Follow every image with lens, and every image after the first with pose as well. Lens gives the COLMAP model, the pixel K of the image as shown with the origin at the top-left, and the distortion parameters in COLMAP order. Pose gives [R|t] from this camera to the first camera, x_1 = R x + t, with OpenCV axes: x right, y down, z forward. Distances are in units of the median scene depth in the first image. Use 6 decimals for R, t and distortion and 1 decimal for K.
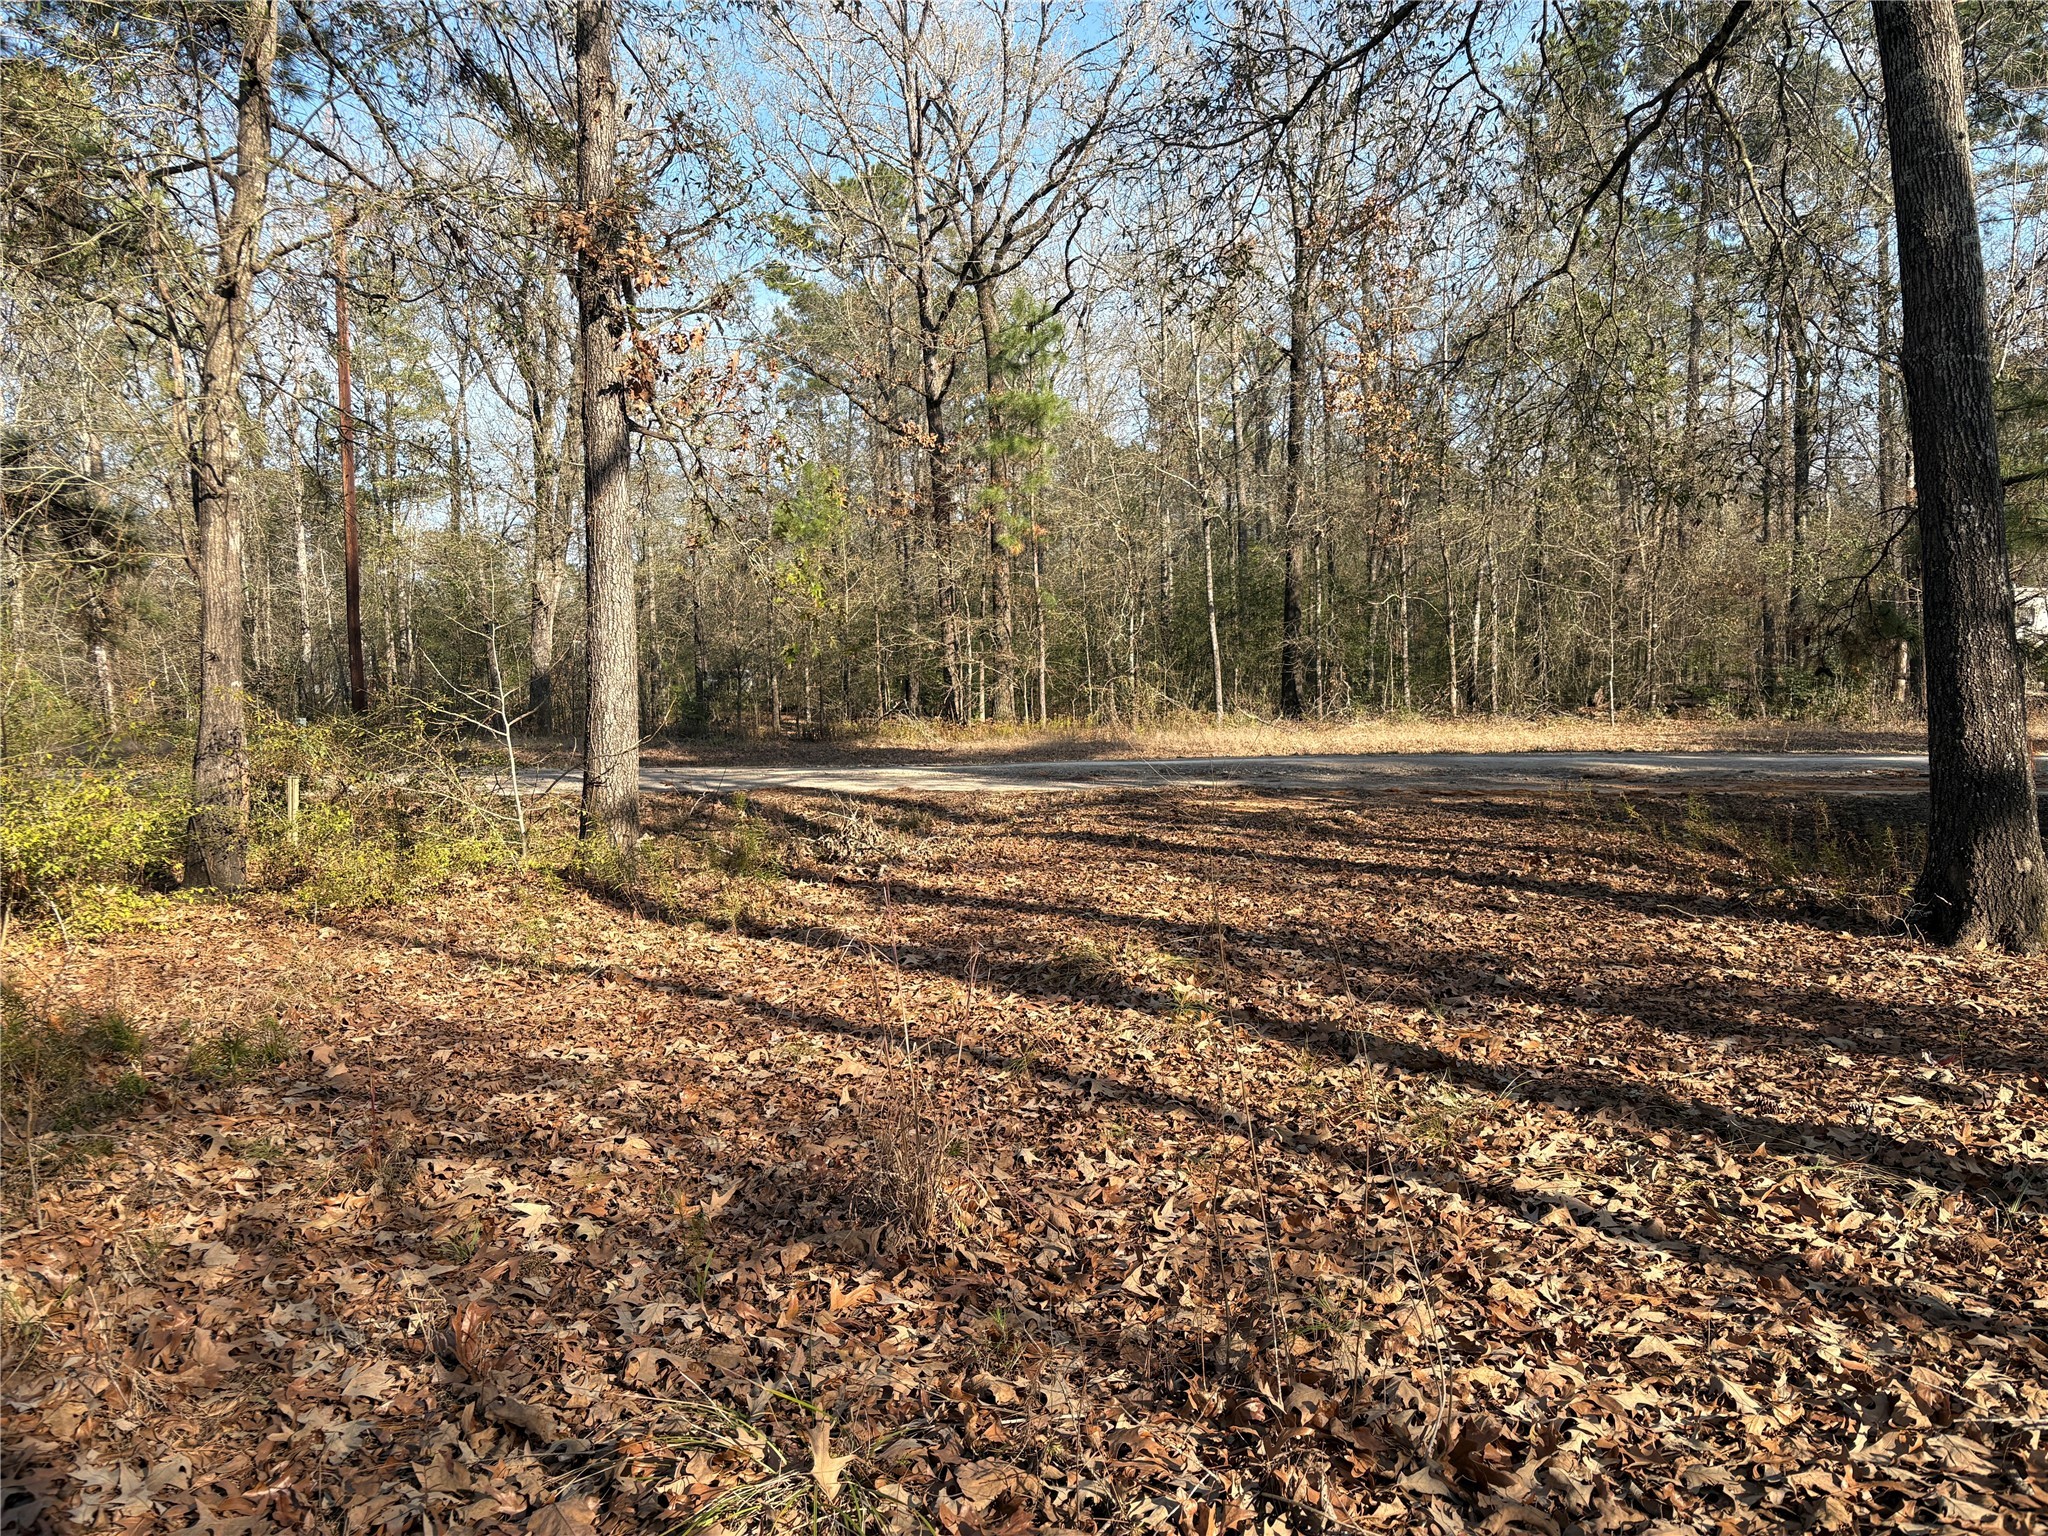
lens RADIAL K [[1547.2, 0, 1023.9], [0, 1547.2, 769.1], [0, 0, 1]] dist [0.045933, 0.001101]
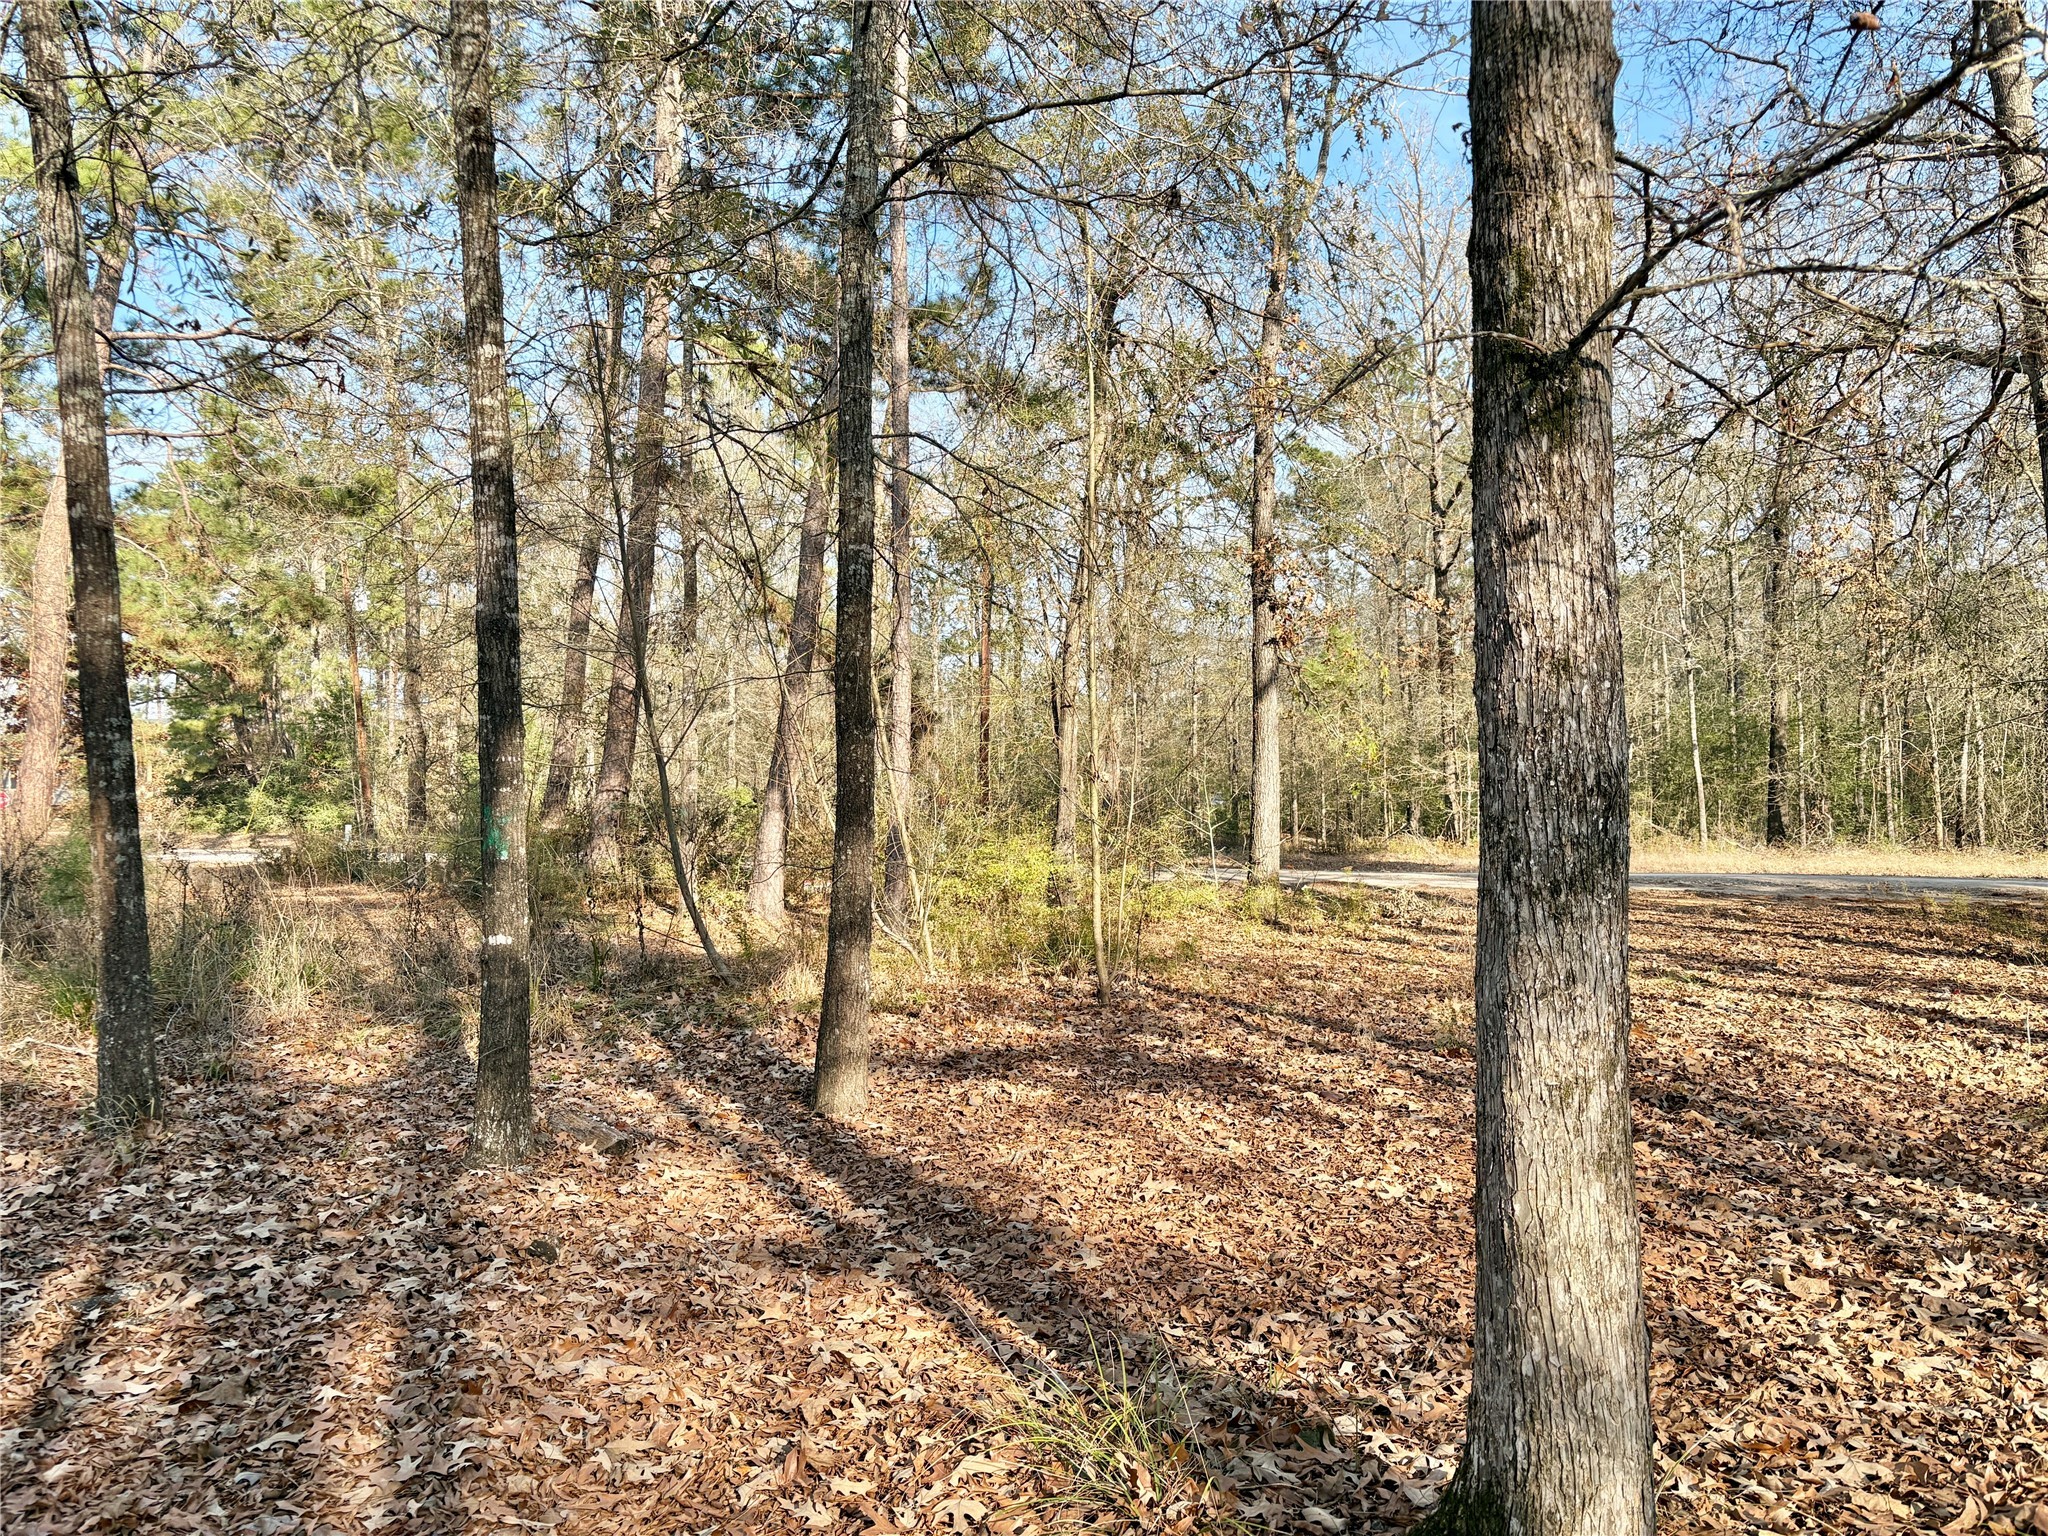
lens RADIAL K [[1547.2, 0, 1021.5], [0, 1547.2, 769.0], [0, 0, 1]] dist [0.045933, 0.001101]
pose [[0.951593, 0.010501, -0.307182, 0.003221], [-0.034399, 0.996776, -0.072488, 0.011811], [0.305430, 0.079546, 0.948886, -0.230838]]
